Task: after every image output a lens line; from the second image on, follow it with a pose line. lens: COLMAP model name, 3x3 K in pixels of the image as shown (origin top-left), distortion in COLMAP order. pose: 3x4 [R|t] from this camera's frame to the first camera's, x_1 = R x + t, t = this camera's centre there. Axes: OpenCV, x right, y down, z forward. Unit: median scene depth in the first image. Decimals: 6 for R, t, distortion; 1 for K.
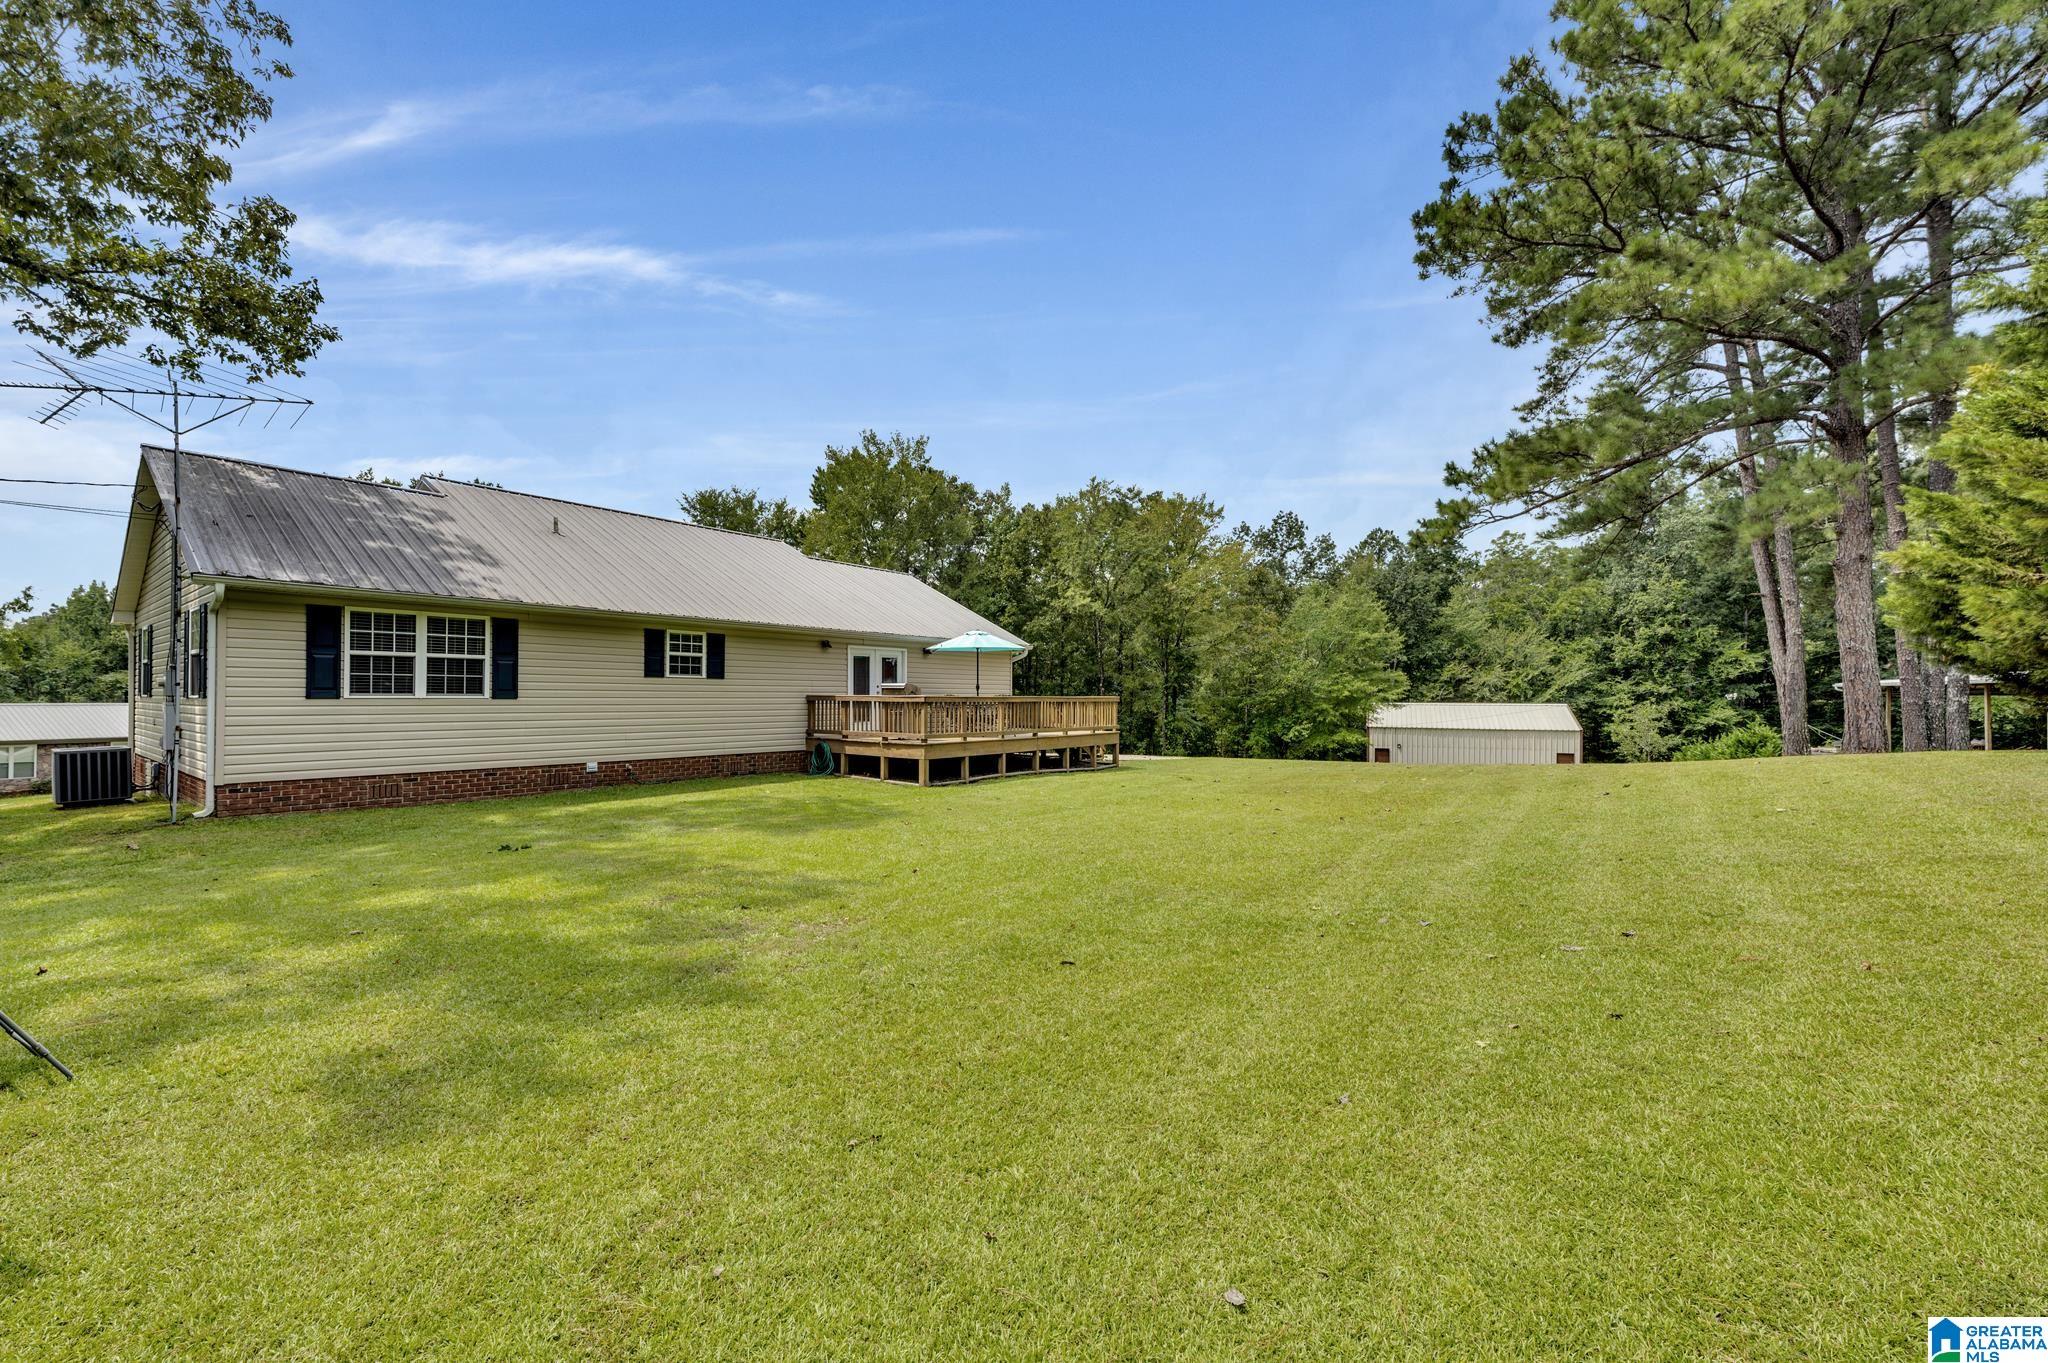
lens RADIAL K [[808.6, 0, 1013.2], [0, 808.6, 679.7], [0, 0, 1]] dist [-0.001209, -0.000261]
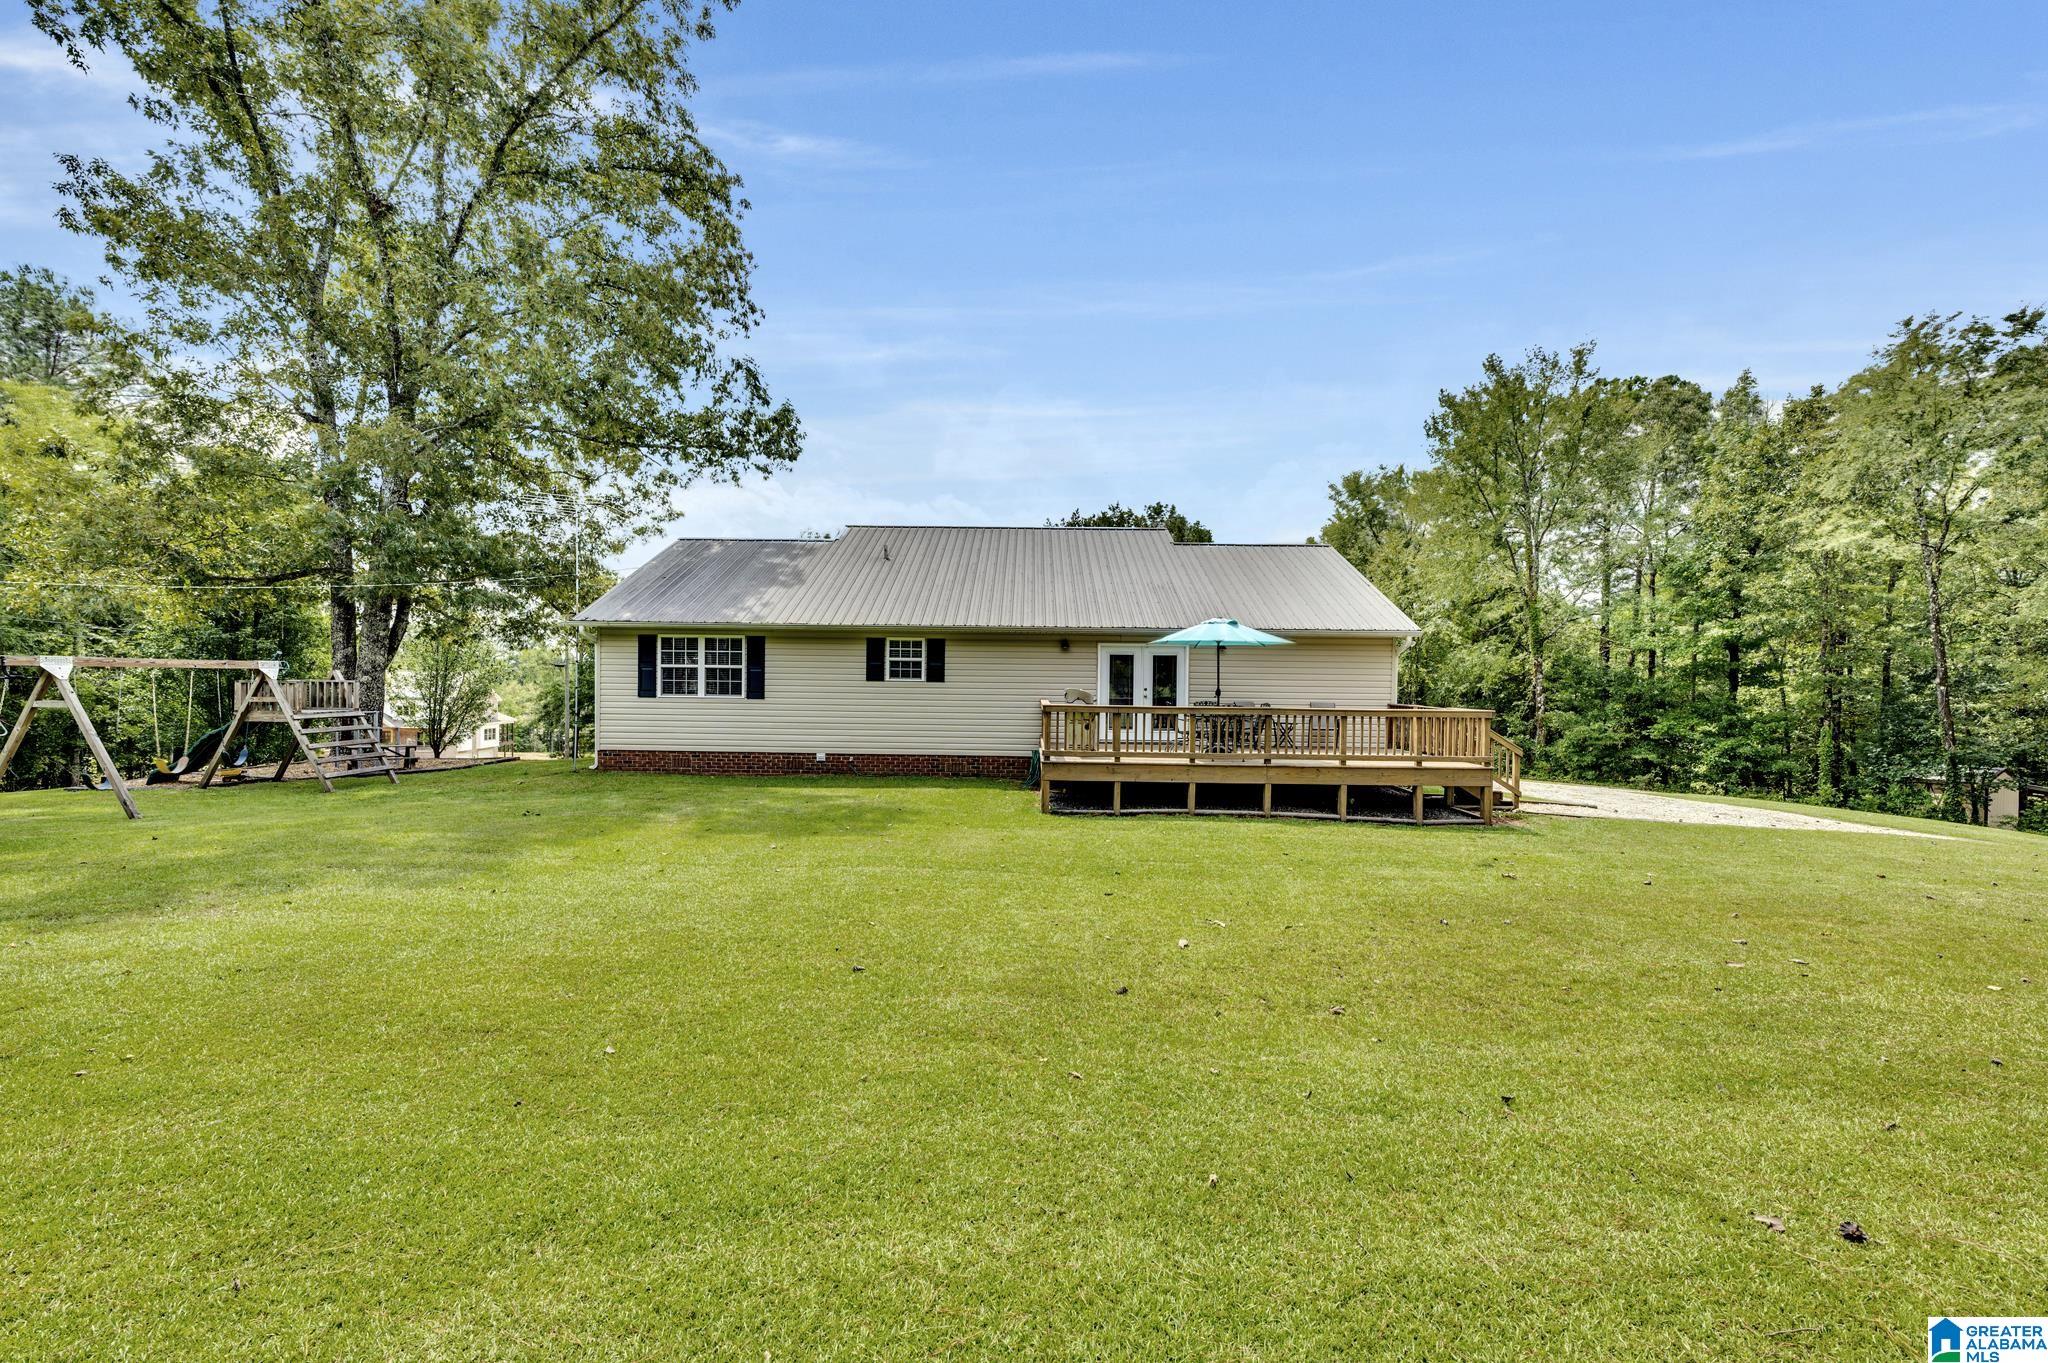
lens RADIAL K [[808.6, 0, 1015.6], [0, 808.6, 680.6], [0, 0, 1]] dist [-0.001209, -0.000261]
pose [[0.596309, 0.003582, -0.802747, 0.180960], [0.005179, 0.999952, 0.008309, -0.003895], [0.802738, -0.009112, 0.596262, 0.158227]]
